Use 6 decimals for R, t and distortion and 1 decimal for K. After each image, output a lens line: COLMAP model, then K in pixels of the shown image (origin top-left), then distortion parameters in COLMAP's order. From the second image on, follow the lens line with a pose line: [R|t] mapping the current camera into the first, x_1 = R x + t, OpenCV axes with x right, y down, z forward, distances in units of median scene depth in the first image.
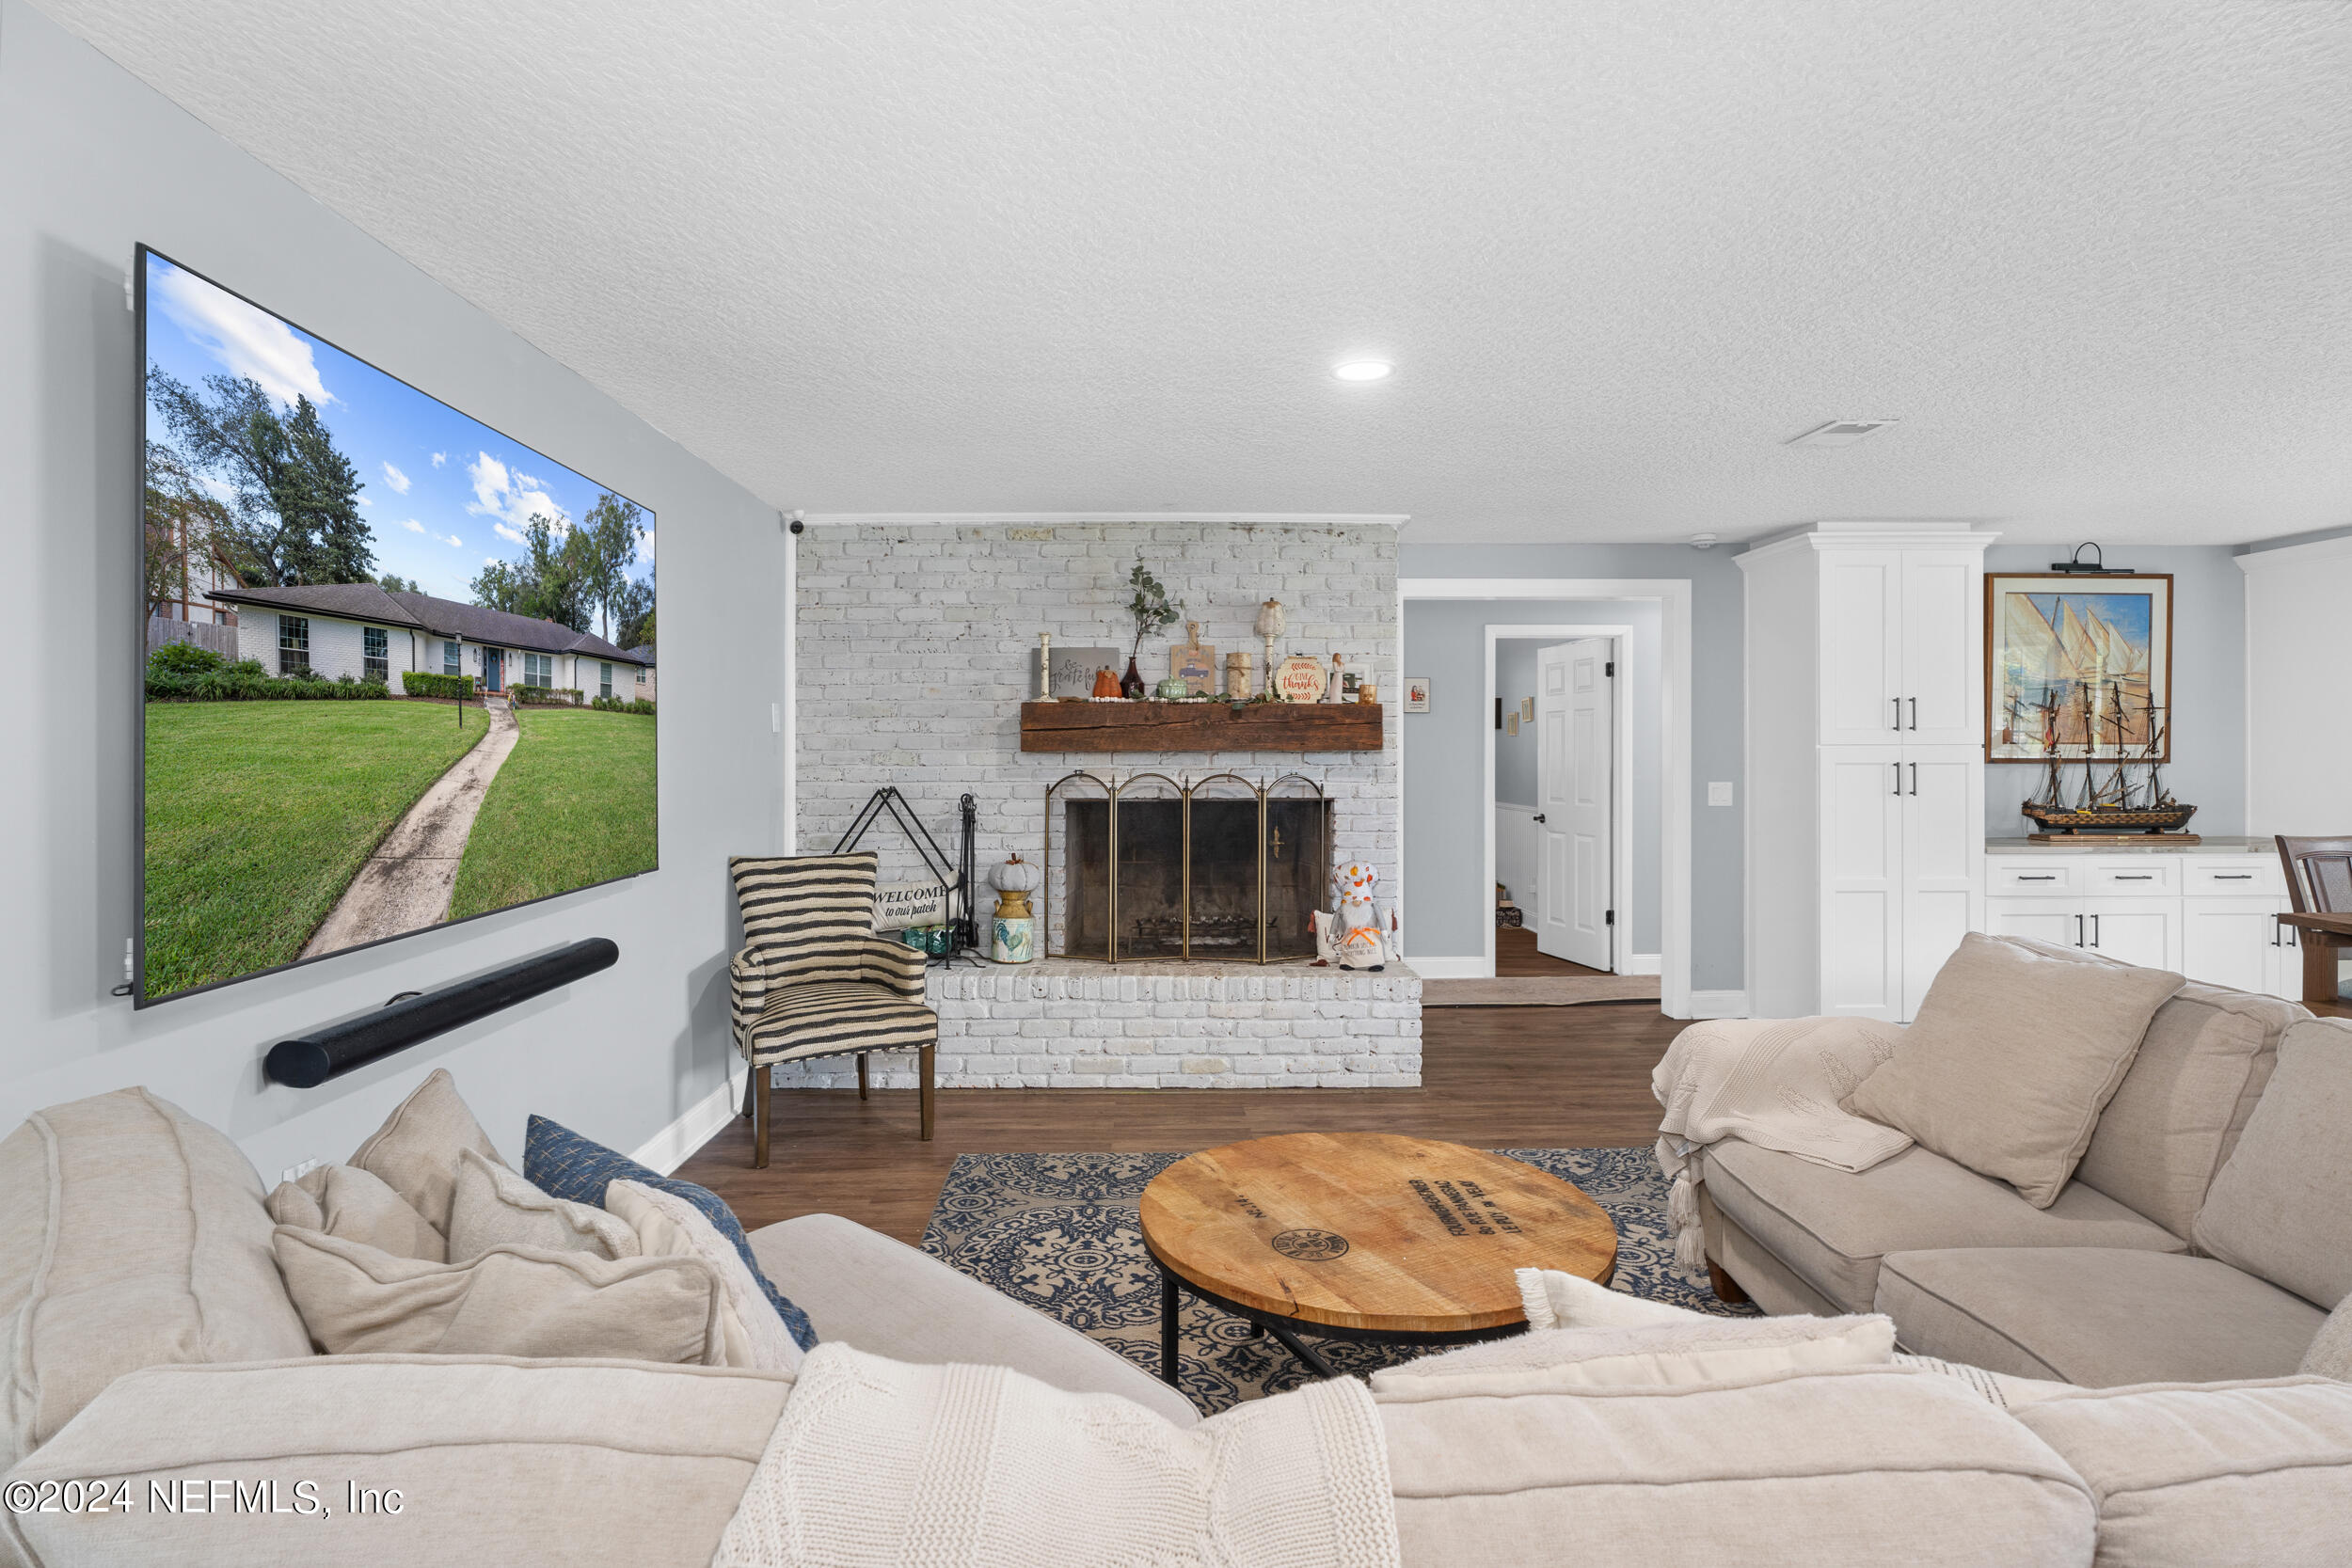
lens RADIAL K [[1188.6, 0, 1159.4], [0, 1188.6, 756.3], [0, 0, 1]] dist [-0.000709, 0.000078]
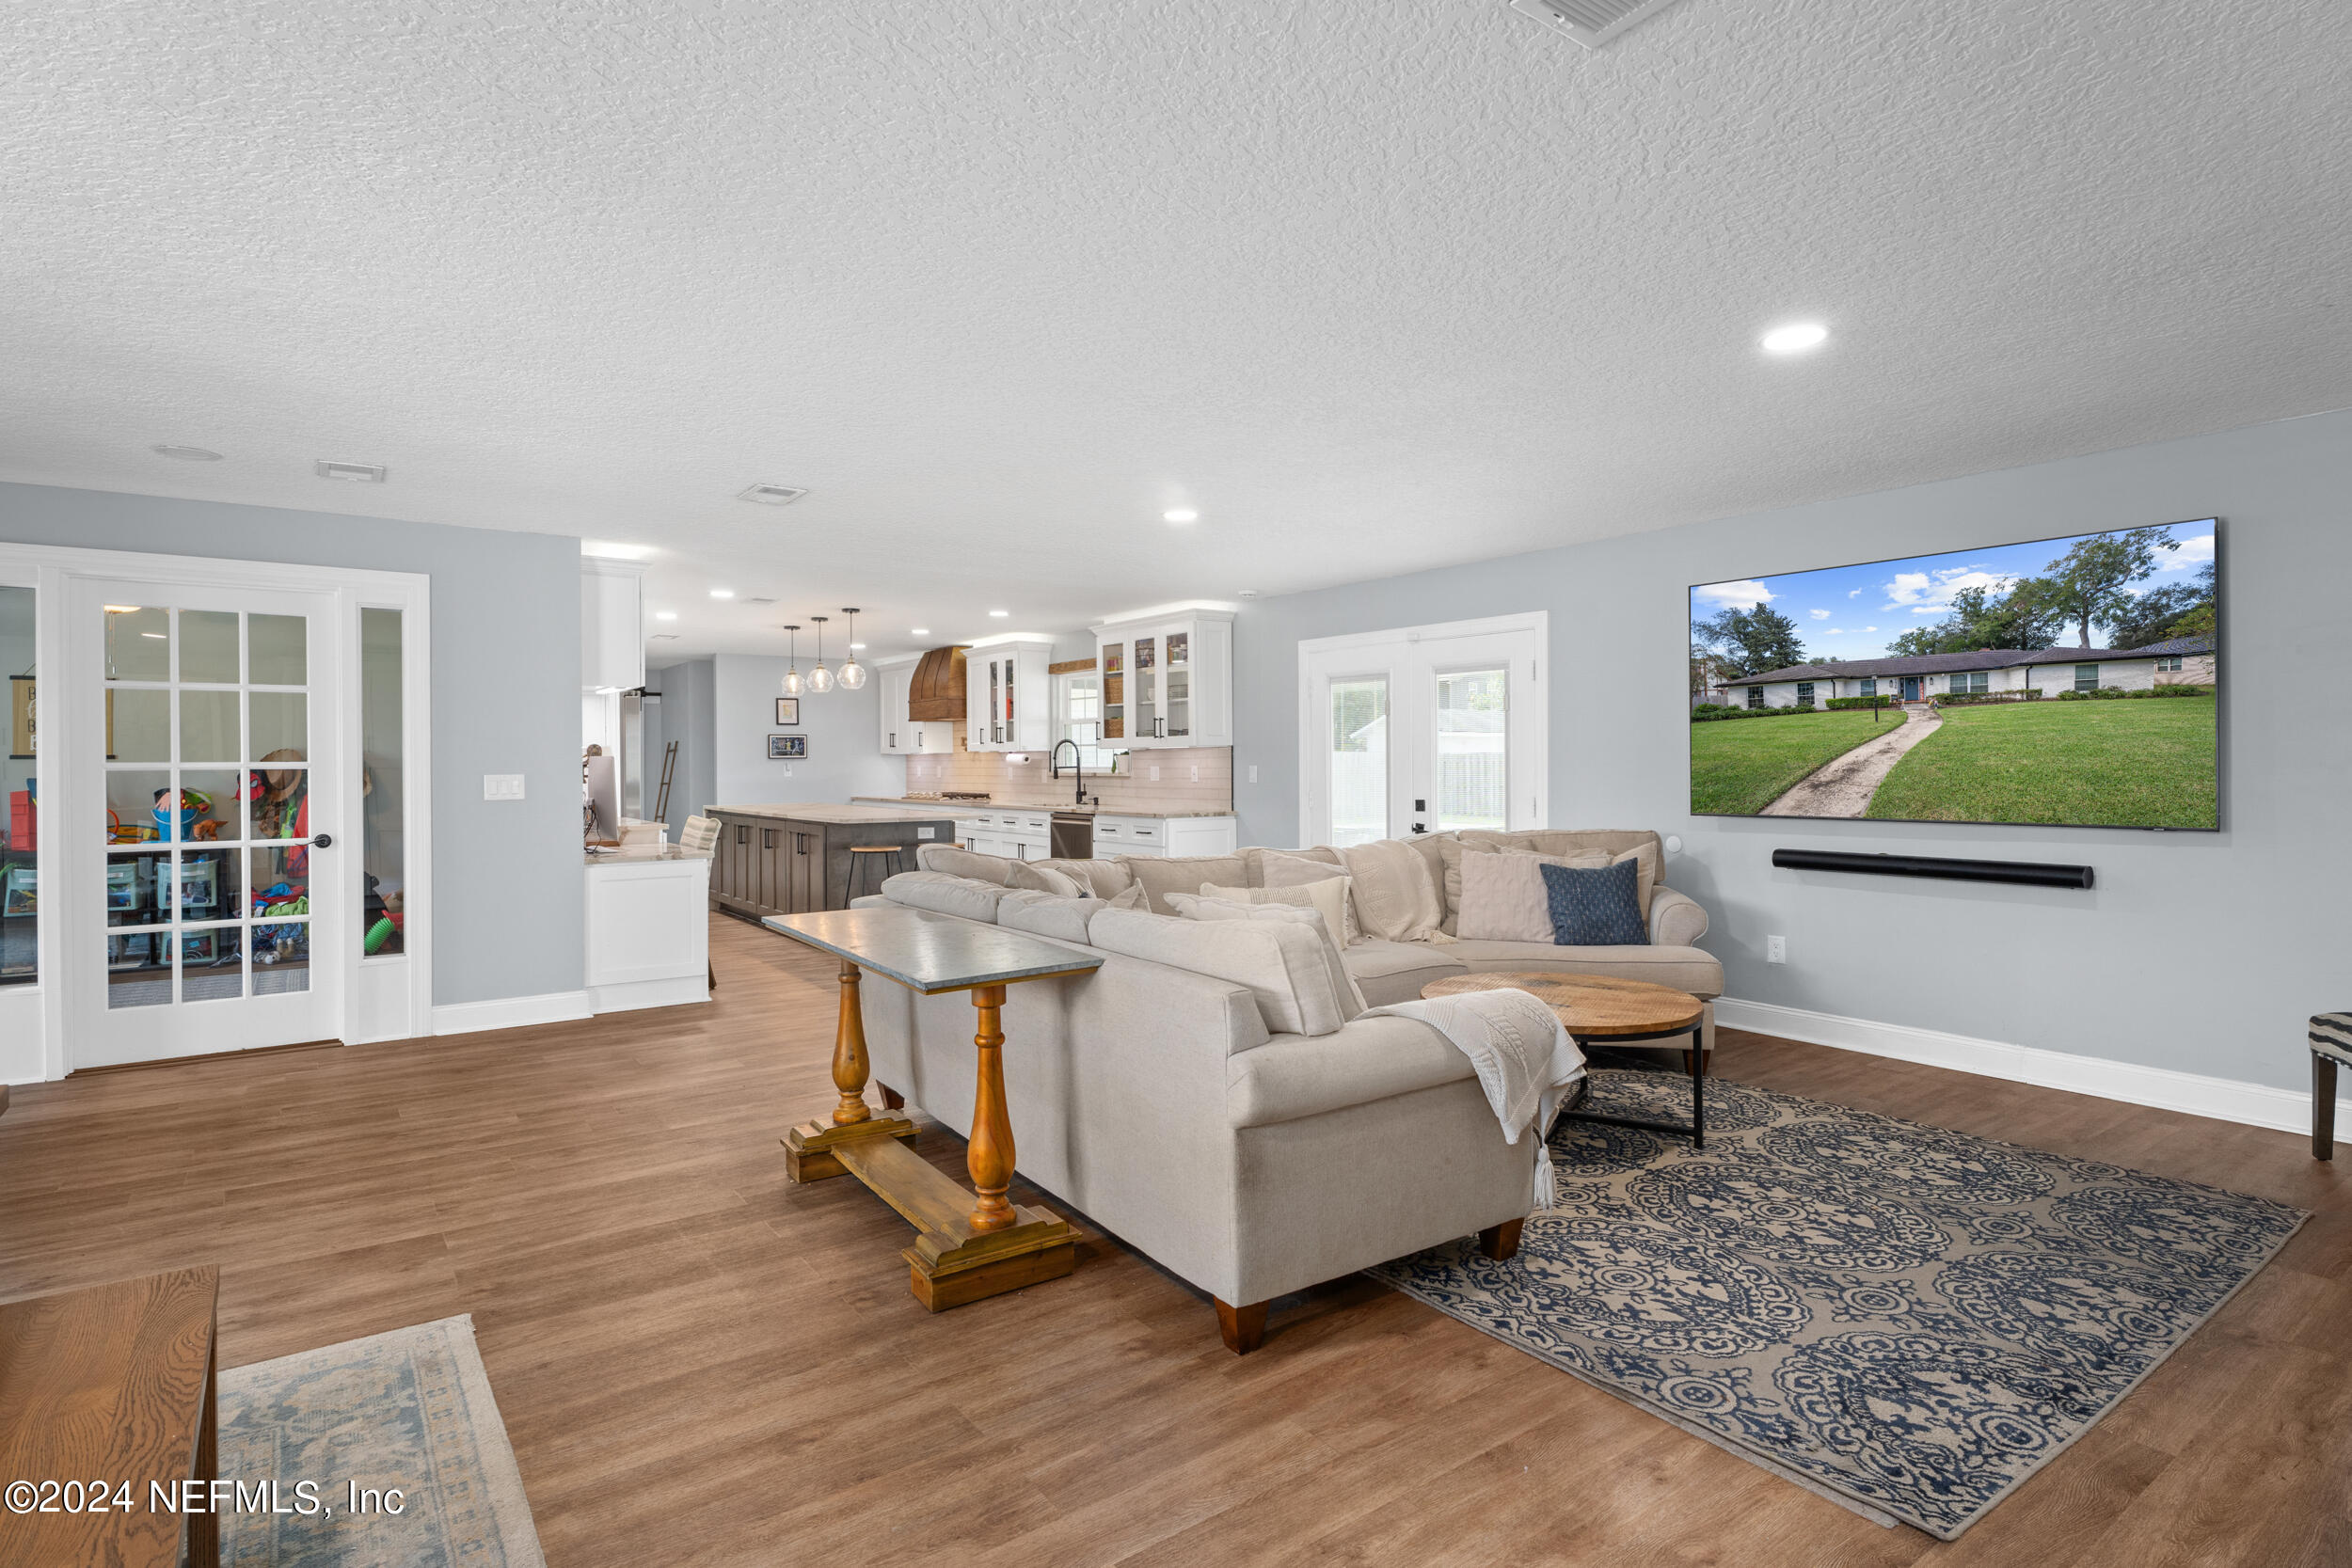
lens RADIAL K [[1165.4, 0, 1153.1], [0, 1165.4, 784.7], [0, 0, 1]] dist [0.000929, 0.000676]
pose [[-0.831355, 0.017051, -0.555481, 1.420799], [0.005214, 0.999725, 0.022885, 0.028319], [0.555718, 0.016129, -0.831214, 1.850794]]
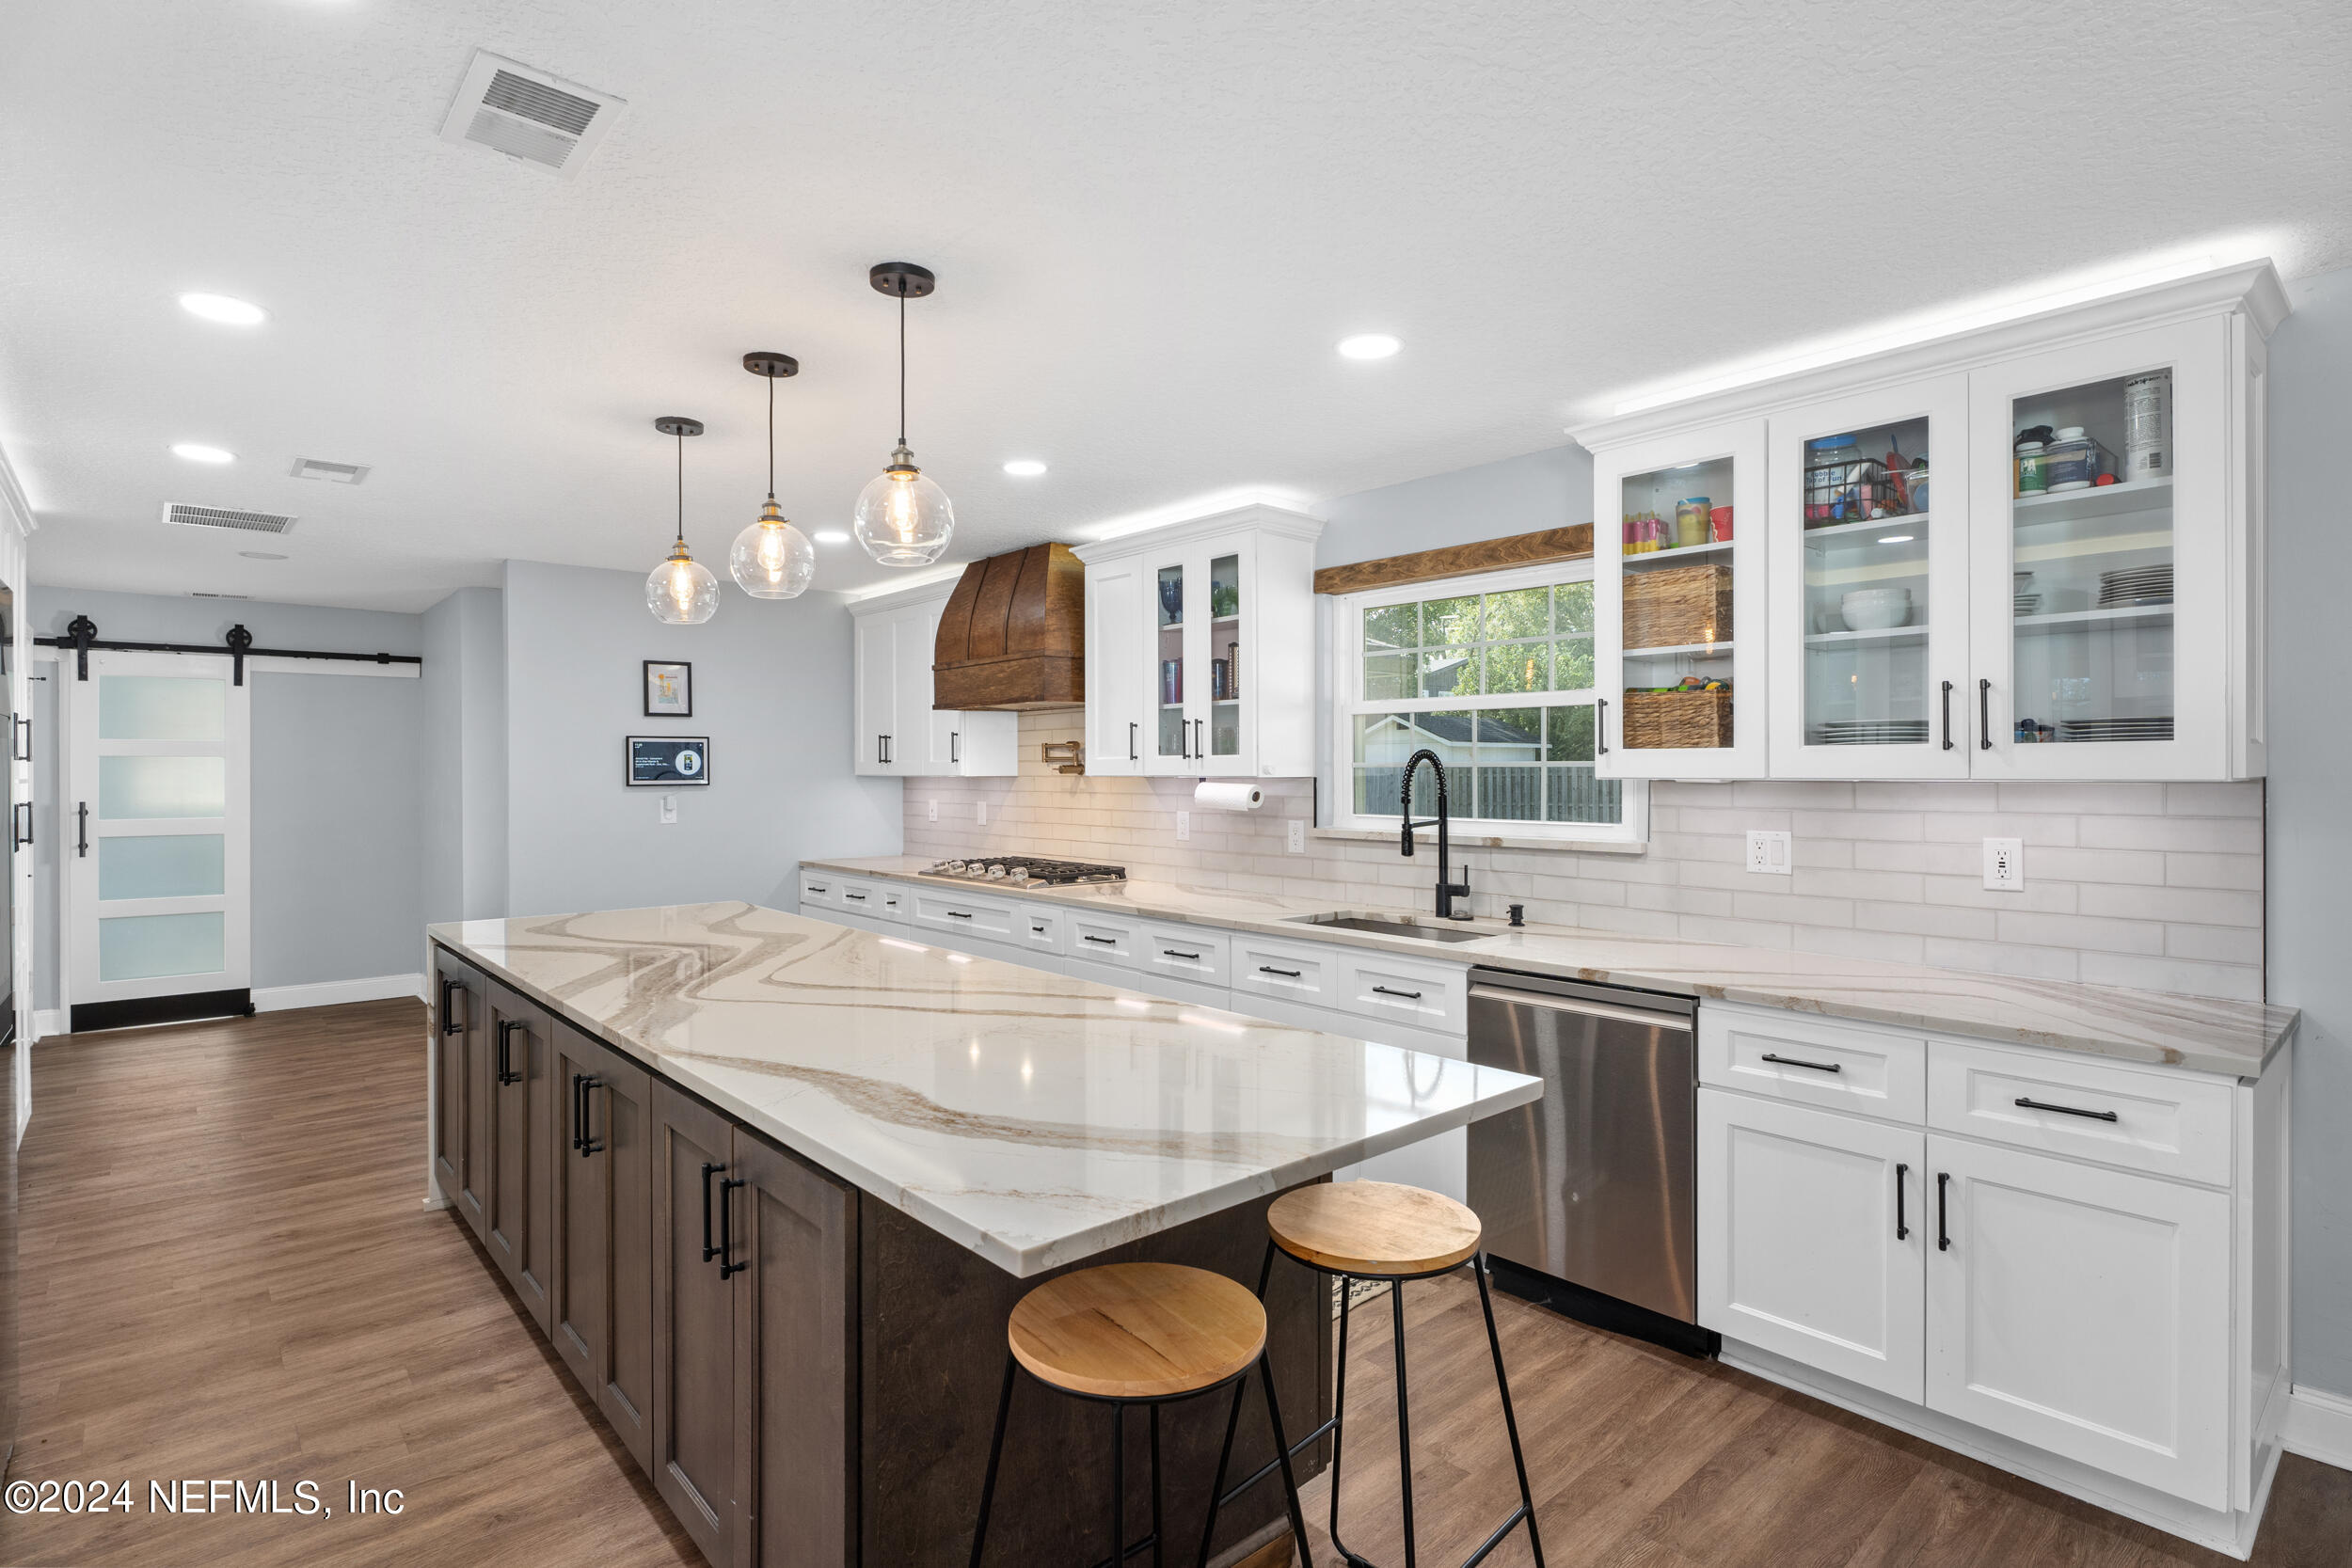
lens RADIAL K [[1154.3, 0, 1158.9], [0, 1154.3, 773.8], [0, 0, 1]] dist [-0.002157, 0.000329]
pose [[-0.774691, 0.006842, -0.632304, 0.705813], [0.002696, 0.999968, 0.007518, -0.016347], [0.632335, 0.004119, -0.774684, -0.558720]]
